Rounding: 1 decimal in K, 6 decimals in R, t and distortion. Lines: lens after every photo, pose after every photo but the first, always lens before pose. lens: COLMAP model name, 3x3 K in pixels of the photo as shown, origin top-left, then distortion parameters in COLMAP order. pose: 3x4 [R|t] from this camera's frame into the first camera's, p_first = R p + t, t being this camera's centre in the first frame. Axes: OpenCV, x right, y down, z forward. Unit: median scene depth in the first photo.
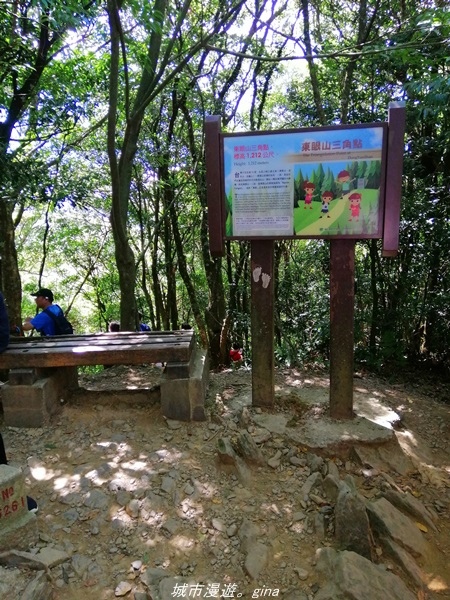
lens RADIAL K [[456.5, 0, 222.3], [0, 456.5, 299.2], [0, 0, 1]] dist [0.042402, -0.071371]
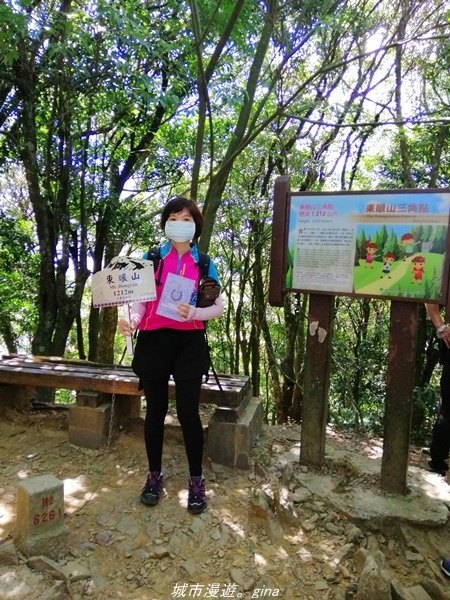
lens RADIAL K [[456.5, 0, 221.3], [0, 456.5, 294.6], [0, 0, 1]] dist [0.042402, -0.071371]
pose [[0.972057, 0.090681, -0.216523, 0.095637], [-0.116183, 0.987329, -0.108089, 0.005429], [0.203977, 0.130225, 0.970276, -0.030012]]
